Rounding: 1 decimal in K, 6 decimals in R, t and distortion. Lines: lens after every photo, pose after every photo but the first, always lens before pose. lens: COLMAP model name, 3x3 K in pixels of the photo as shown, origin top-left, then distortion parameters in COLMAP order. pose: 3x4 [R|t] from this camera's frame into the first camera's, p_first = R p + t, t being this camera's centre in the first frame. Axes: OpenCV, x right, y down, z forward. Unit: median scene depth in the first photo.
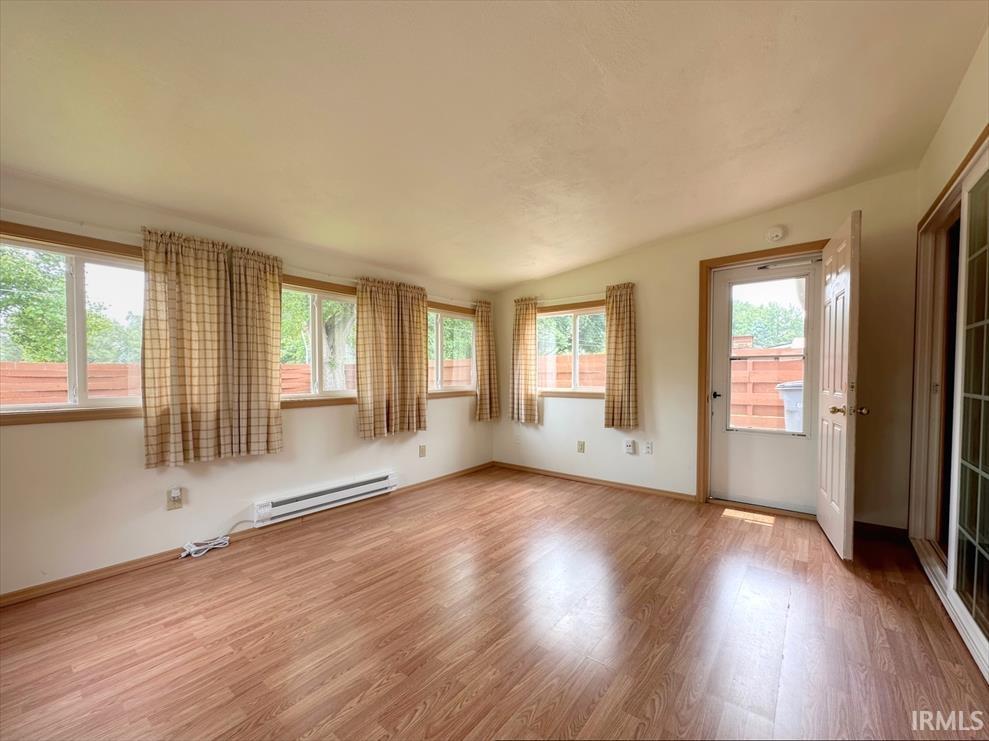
lens RADIAL K [[401.0, 0, 502.0], [0, 401.0, 378.5], [0, 0, 1]] dist [-0.006687, 0.000929]
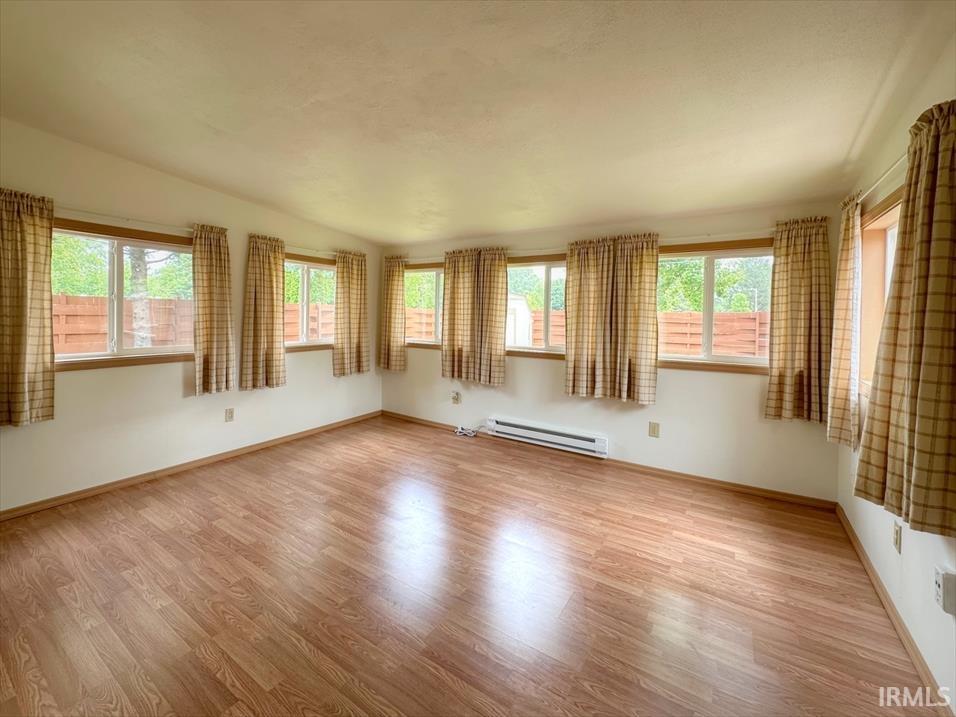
lens RADIAL K [[387.6, 0, 485.5], [0, 387.6, 351.5], [0, 0, 1]] dist [-0.006687, 0.000929]
pose [[0.105339, 0.076993, -0.991451, 0.658824], [-0.043593, 0.996397, 0.072746, -0.026720], [0.993480, 0.035558, 0.108316, 0.701113]]
